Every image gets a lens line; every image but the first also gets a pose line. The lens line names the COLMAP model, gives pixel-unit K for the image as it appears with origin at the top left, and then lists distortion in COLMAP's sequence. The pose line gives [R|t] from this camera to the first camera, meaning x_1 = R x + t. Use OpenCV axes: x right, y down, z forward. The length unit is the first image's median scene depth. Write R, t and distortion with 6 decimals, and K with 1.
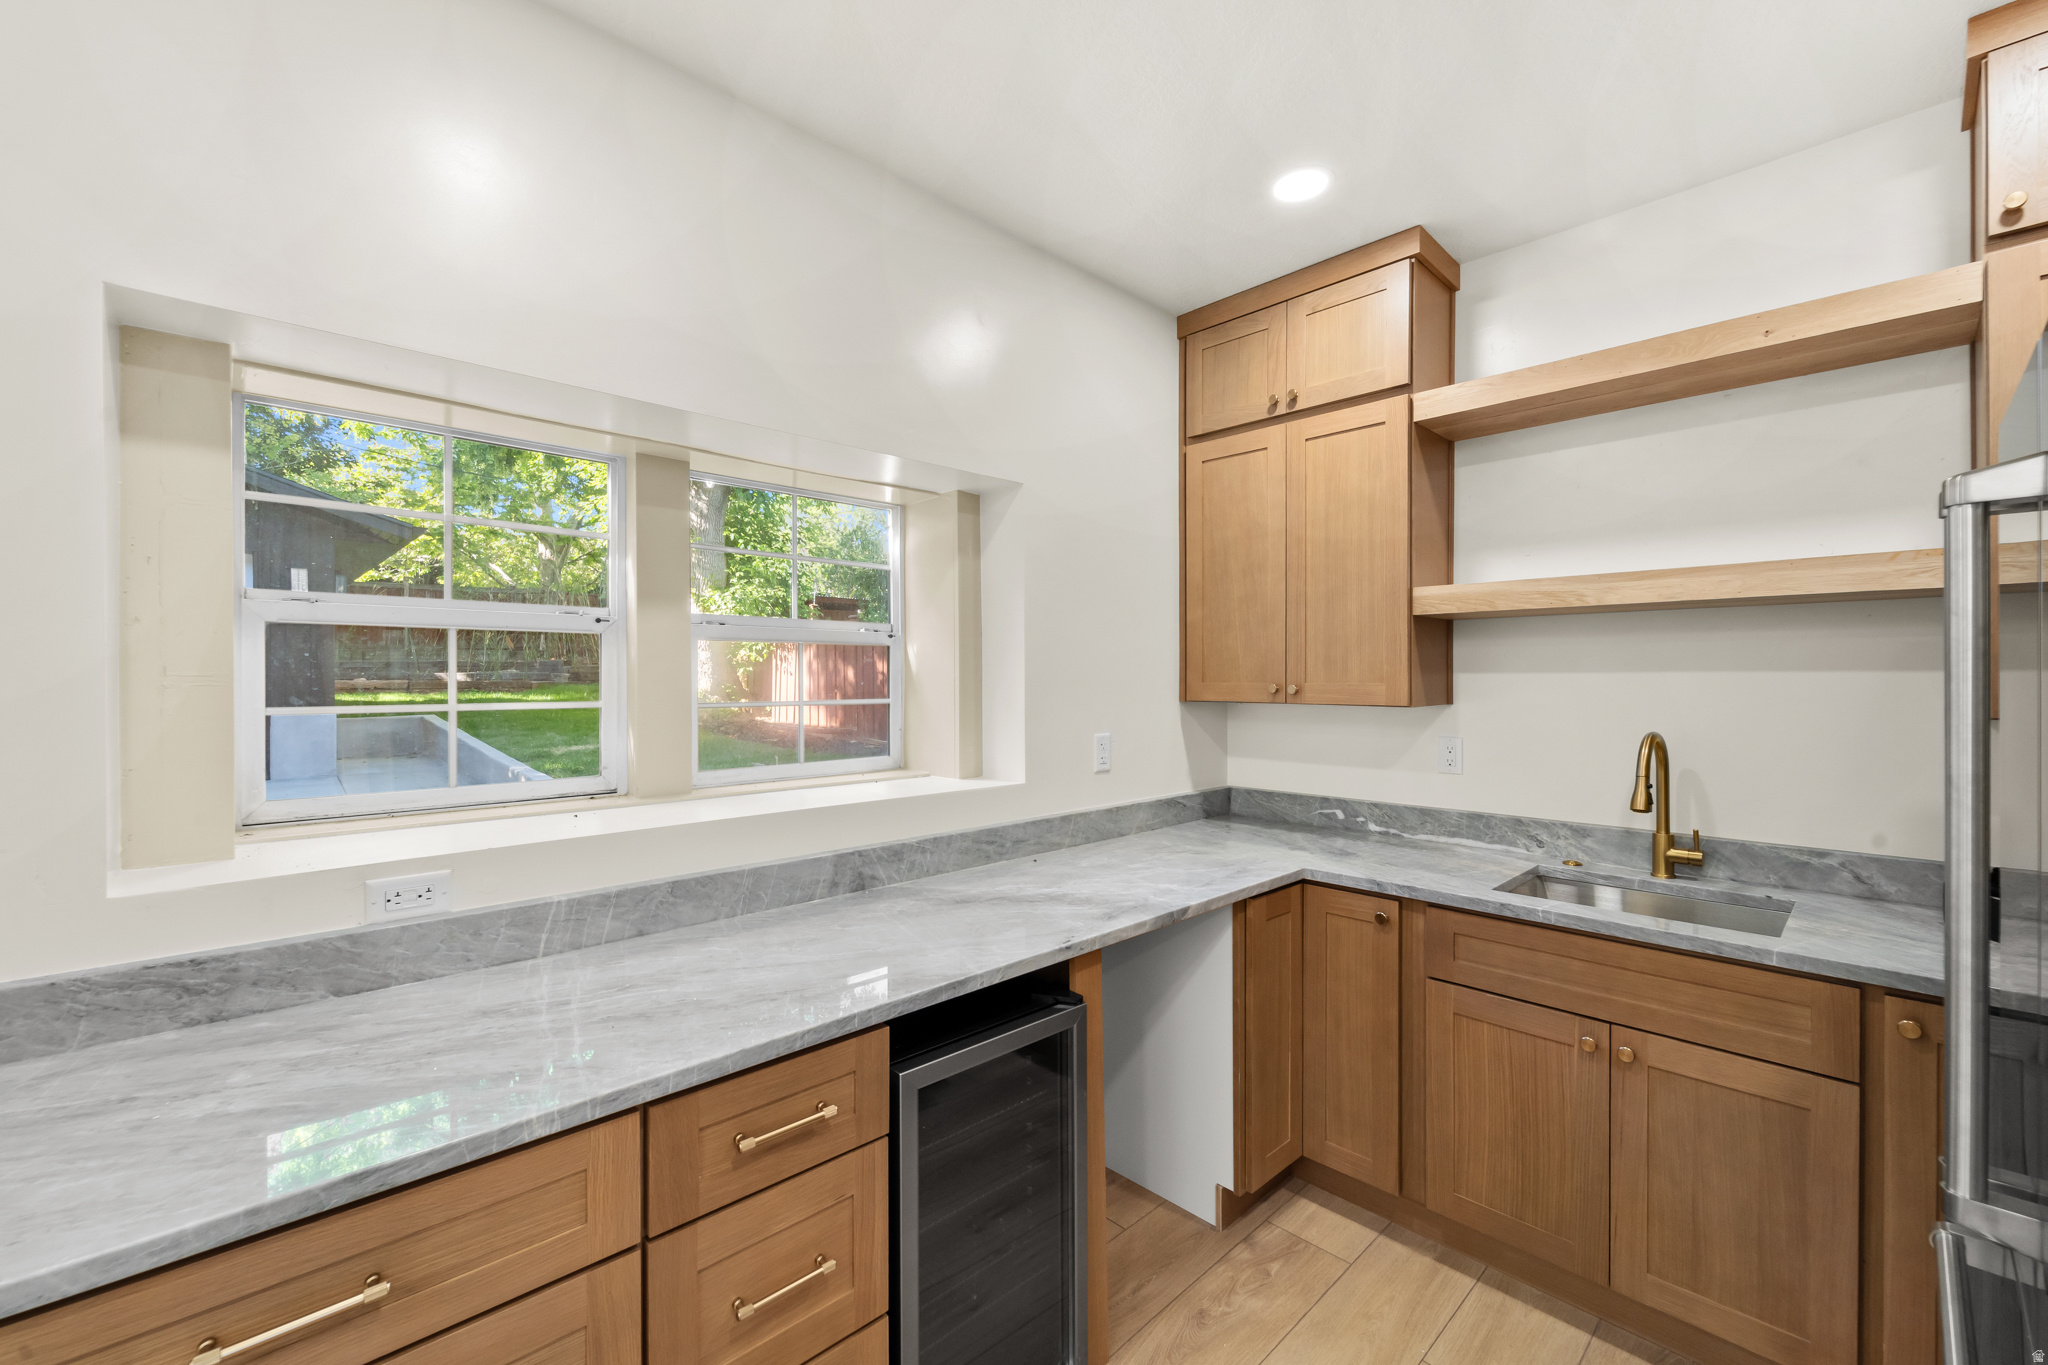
lens RADIAL K [[848.5, 0, 1023.0], [0, 848.5, 680.6], [0, 0, 1]] dist [0.004224, -0.002986]
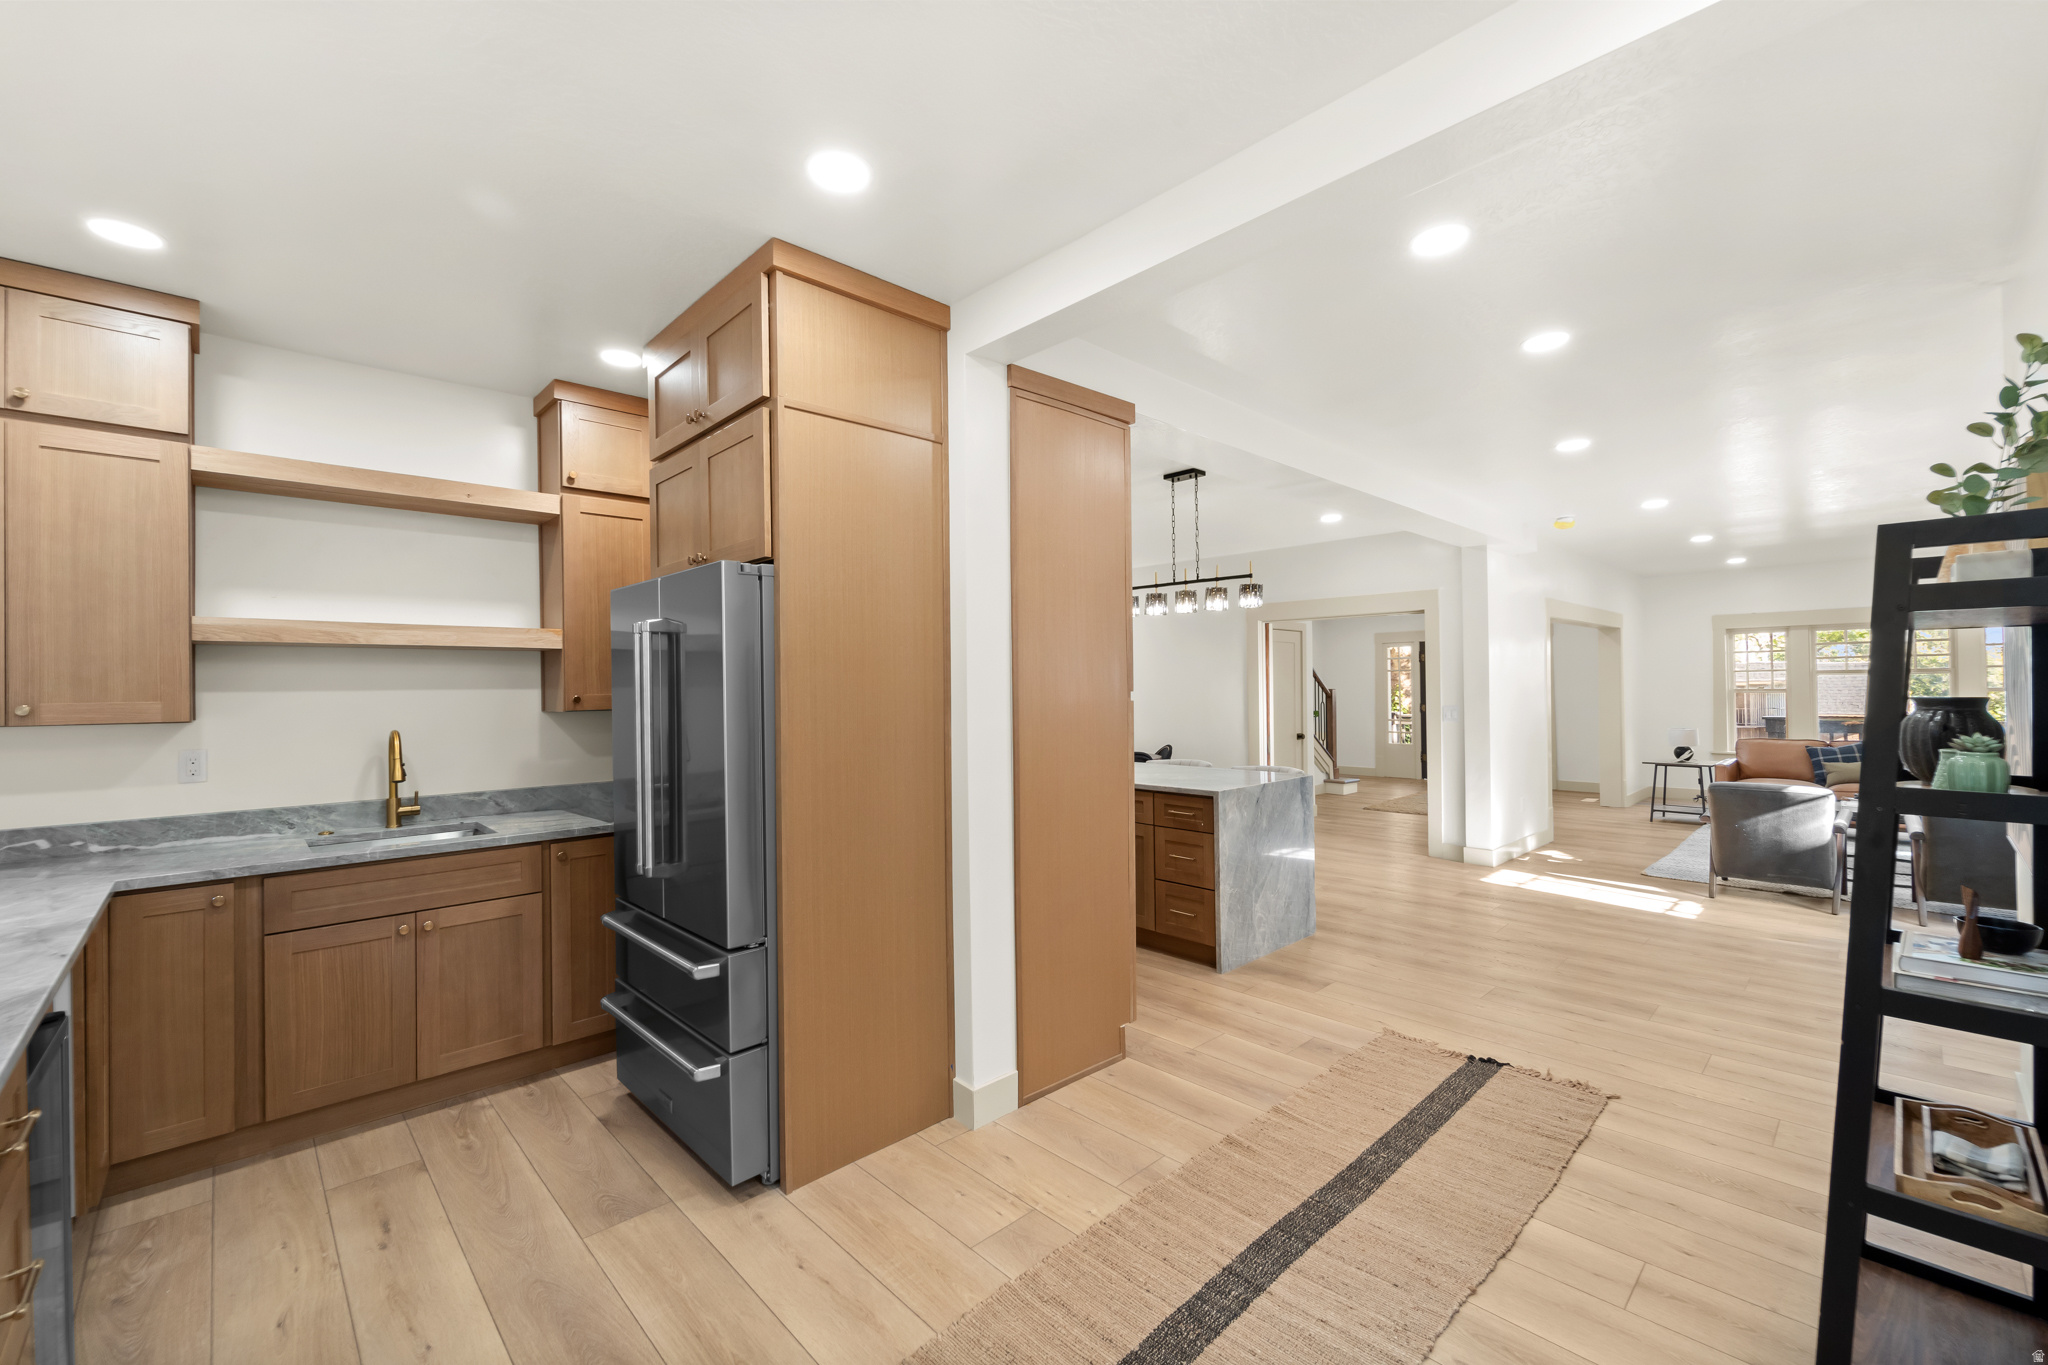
lens RADIAL K [[848.5, 0, 1026.7], [0, 848.5, 682.9], [0, 0, 1]] dist [0.004224, -0.002986]
pose [[0.001205, 0.008897, 0.999960, -0.757179], [0.019260, 0.999775, -0.008918, 0.011443], [-0.999814, 0.019270, 0.001033, -0.123603]]
